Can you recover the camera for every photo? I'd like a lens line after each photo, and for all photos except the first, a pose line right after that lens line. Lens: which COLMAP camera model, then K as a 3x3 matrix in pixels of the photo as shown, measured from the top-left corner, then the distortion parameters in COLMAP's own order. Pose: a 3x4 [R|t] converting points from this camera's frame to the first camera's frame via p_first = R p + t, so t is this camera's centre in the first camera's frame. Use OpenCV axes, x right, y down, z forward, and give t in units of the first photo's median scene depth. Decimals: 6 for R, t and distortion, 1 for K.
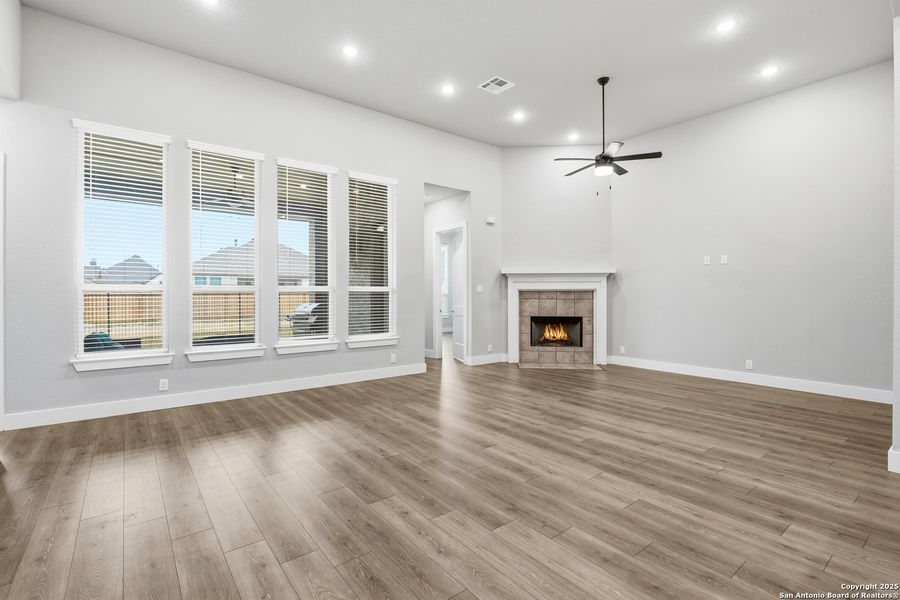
lens RADIAL K [[418.2, 0, 450.0], [0, 418.2, 300.0], [0, 0, 1]] dist [-0.001470, 0.000034]
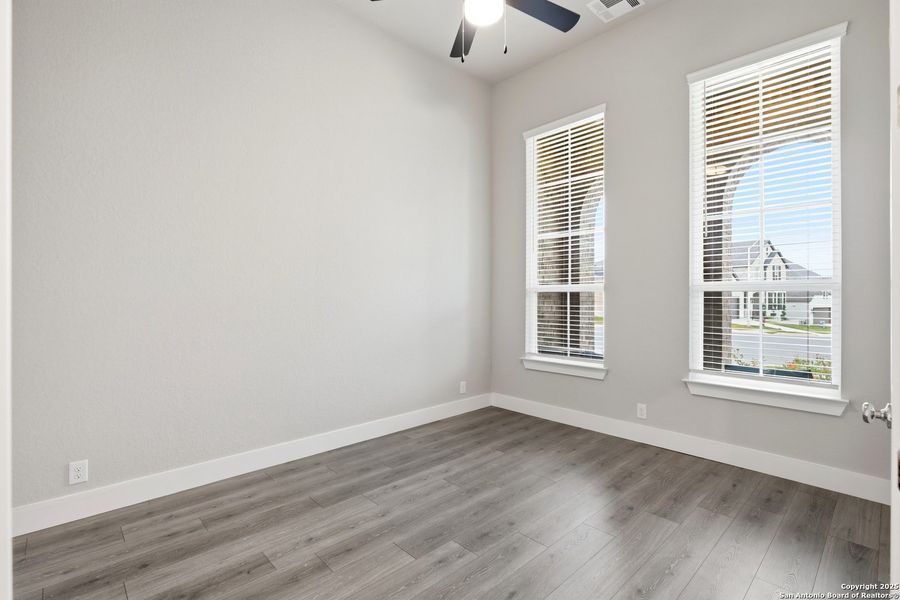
lens RADIAL K [[418.2, 0, 450.0], [0, 418.2, 300.0], [0, 0, 1]] dist [-0.001470, 0.000034]
pose [[-0.095865, -0.004291, 0.995385, -0.672927], [0.004819, 0.999977, 0.004775, -0.005269], [-0.995383, 0.005254, -0.095842, 1.111000]]
